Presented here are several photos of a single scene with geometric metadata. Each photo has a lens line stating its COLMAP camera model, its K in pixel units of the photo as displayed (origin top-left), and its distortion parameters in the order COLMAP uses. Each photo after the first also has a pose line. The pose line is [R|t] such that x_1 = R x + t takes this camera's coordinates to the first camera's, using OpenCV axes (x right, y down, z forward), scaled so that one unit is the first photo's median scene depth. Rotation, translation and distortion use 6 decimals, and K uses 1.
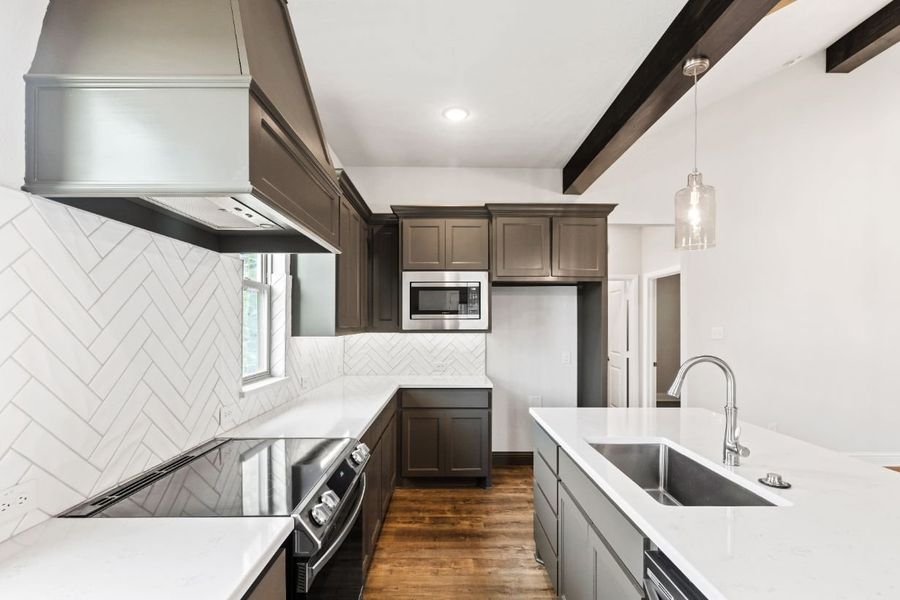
lens RADIAL K [[403.3, 0, 449.6], [0, 403.3, 323.2], [0, 0, 1]] dist [-0.000179, -0.000010]
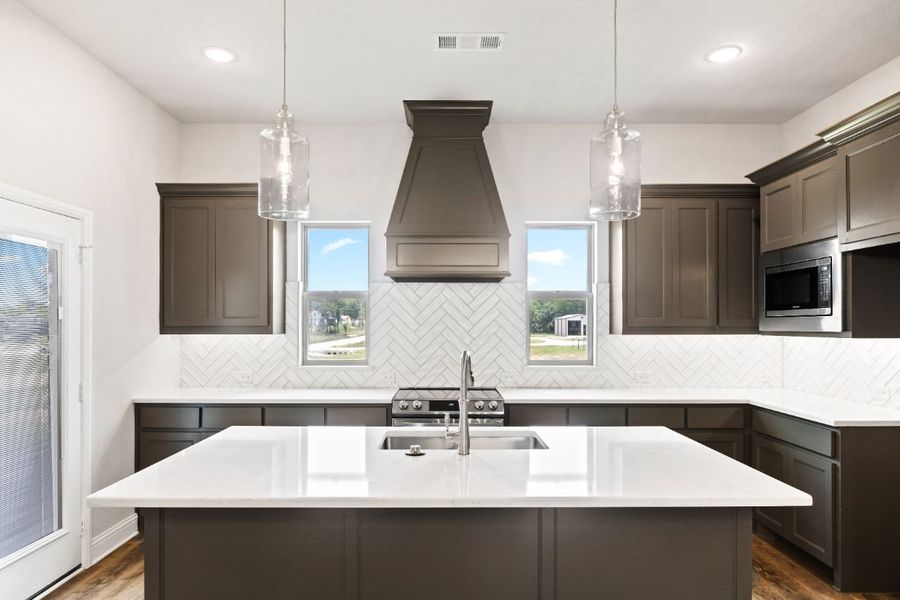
lens RADIAL K [[539.2, 0, 449.5], [0, 539.2, 323.8], [0, 0, 1]] dist [0.000254, 0.000093]
pose [[-0.000424, 0.000348, -1.000000, 0.961087], [0.002730, 0.999996, 0.000347, 0.001298], [0.999996, -0.002730, -0.000425, 0.426186]]
